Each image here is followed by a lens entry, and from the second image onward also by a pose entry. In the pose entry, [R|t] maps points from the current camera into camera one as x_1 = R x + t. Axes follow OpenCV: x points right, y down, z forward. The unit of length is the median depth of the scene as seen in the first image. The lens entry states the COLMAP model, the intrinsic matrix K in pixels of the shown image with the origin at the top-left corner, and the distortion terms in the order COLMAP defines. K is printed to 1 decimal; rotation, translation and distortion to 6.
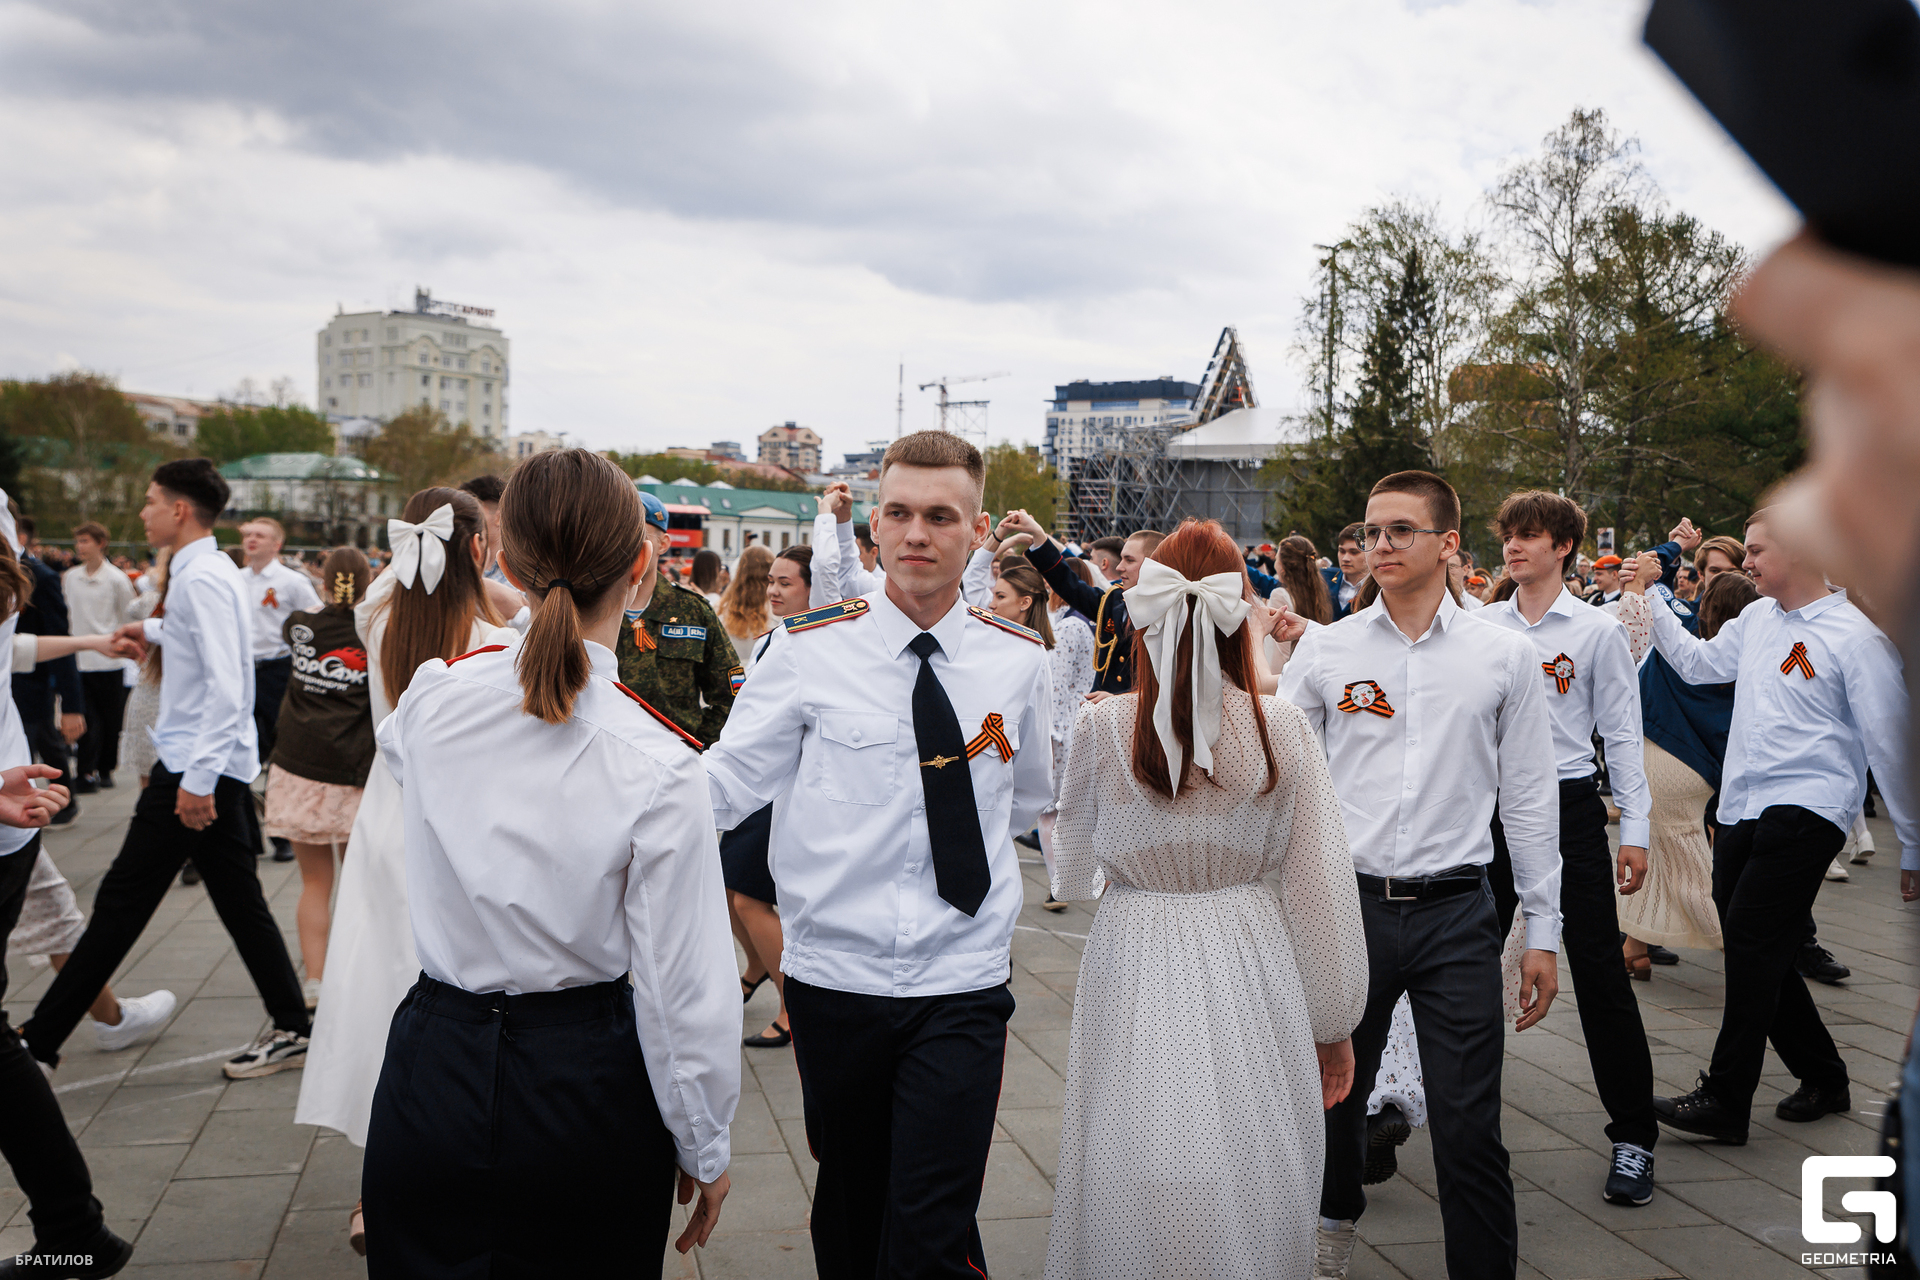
lens RADIAL K [[1922.2, 0, 960.0], [0, 1922.2, 640.0], [0, 0, 1]] dist [0.003401, -0.006612]
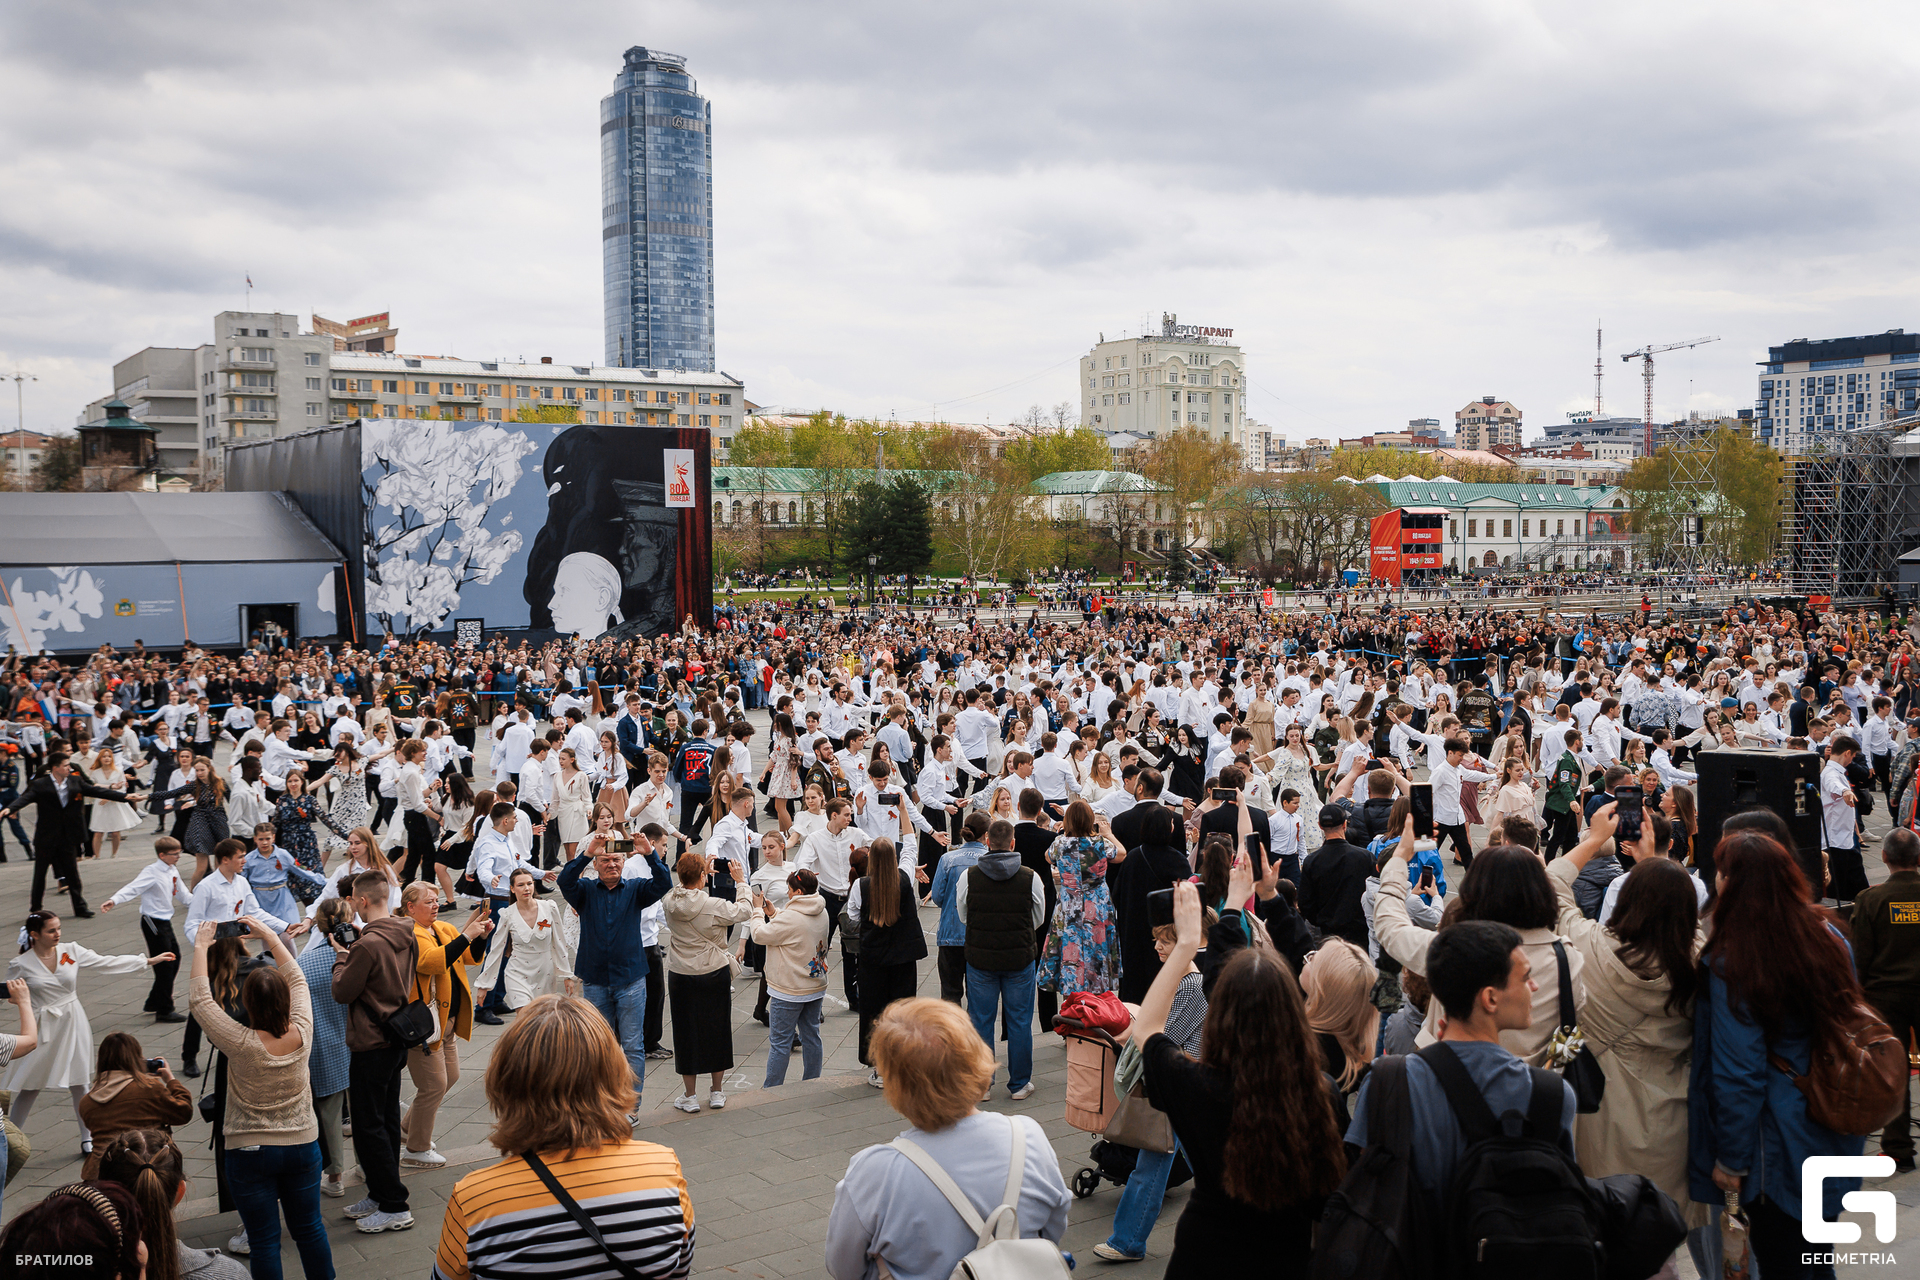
lens RADIAL K [[1797.4, 0, 960.0], [0, 1797.4, 640.0], [0, 0, 1]] dist [-0.001940, -0.012970]
pose [[0.930304, -0.012549, -0.366573, -0.004479], [0.018266, 0.999760, 0.012131, -0.004069], [0.366333, -0.017982, 0.930310, -0.053393]]
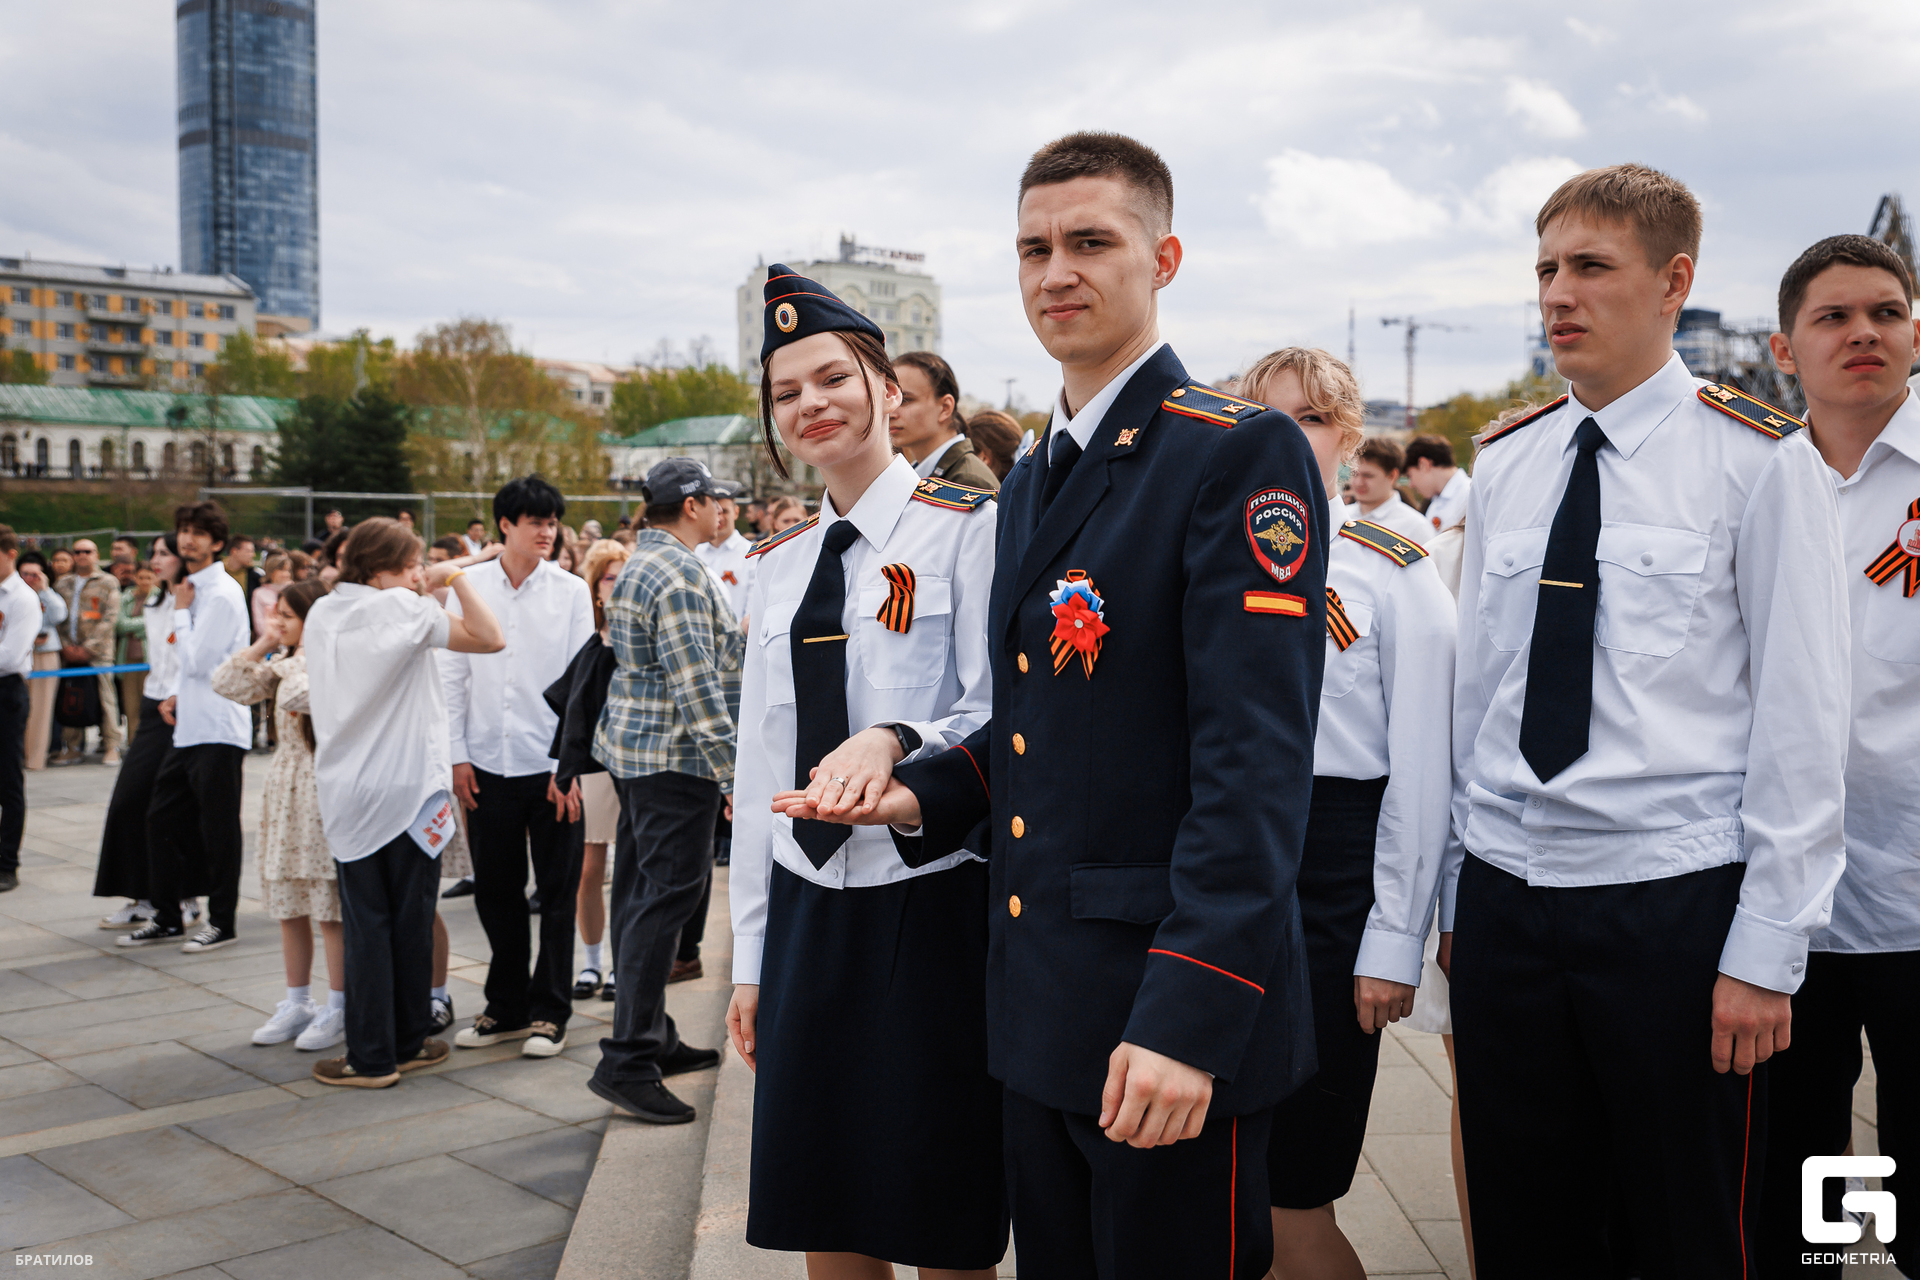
lens RADIAL K [[2076.0, 0, 960.0], [0, 2076.0, 640.0], [0, 0, 1]] dist [-0.007403, 0.836037]
pose [[0.976197, -0.009579, -0.216675, -0.018441], [0.012237, 0.999865, 0.010927, -0.001950], [0.216541, -0.013319, 0.976183, 0.056992]]
